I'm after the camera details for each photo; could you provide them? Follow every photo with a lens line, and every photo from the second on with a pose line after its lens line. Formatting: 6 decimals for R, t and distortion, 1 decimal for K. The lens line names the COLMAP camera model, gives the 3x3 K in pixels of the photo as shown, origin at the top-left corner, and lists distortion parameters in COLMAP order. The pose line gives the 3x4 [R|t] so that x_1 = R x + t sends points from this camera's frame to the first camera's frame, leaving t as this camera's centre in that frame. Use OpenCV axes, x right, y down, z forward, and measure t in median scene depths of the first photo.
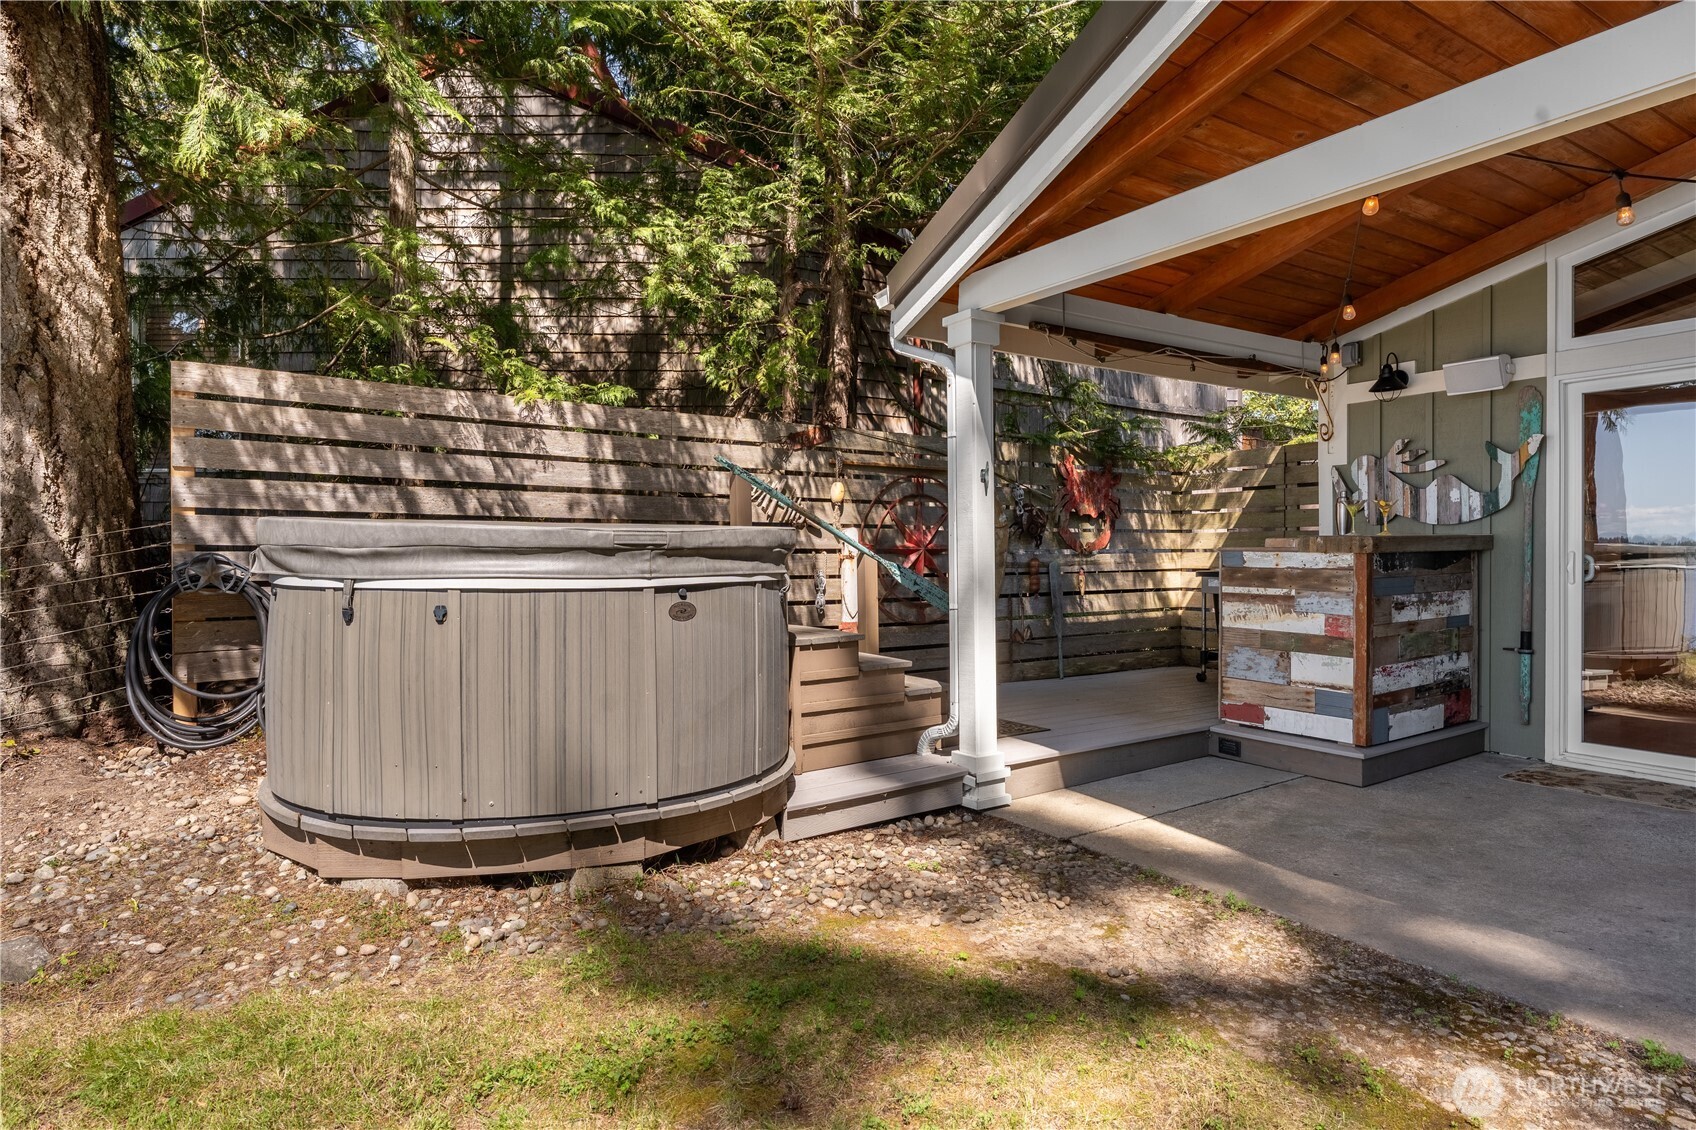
lens RADIAL K [[932.3, 0, 848.0], [0, 932.3, 565.0], [0, 0, 1]] dist [-0.005397, 0.006772]
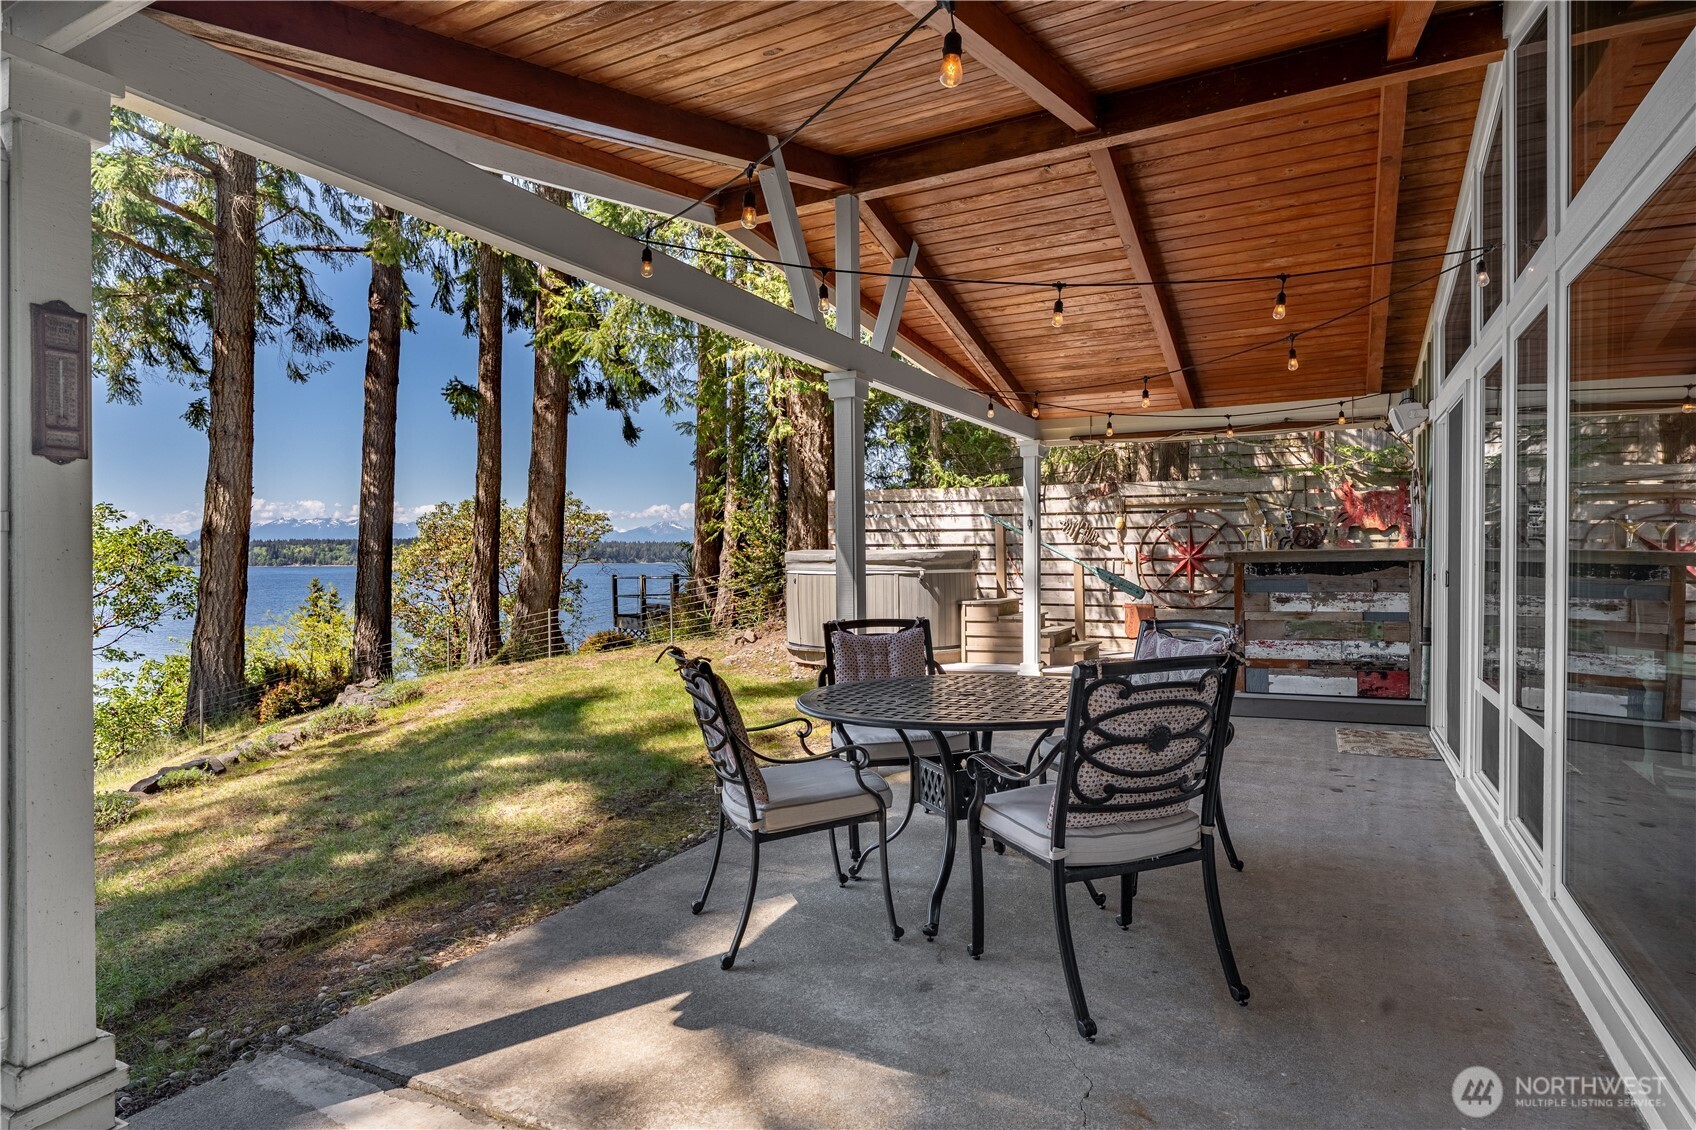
lens RADIAL K [[932.3, 0, 848.0], [0, 932.3, 565.0], [0, 0, 1]] dist [-0.005397, 0.006772]
pose [[0.492654, 0.005020, -0.870211, 1.360610], [-0.005641, 0.999981, 0.002575, -0.008019], [0.870207, 0.003640, 0.492673, -0.233442]]
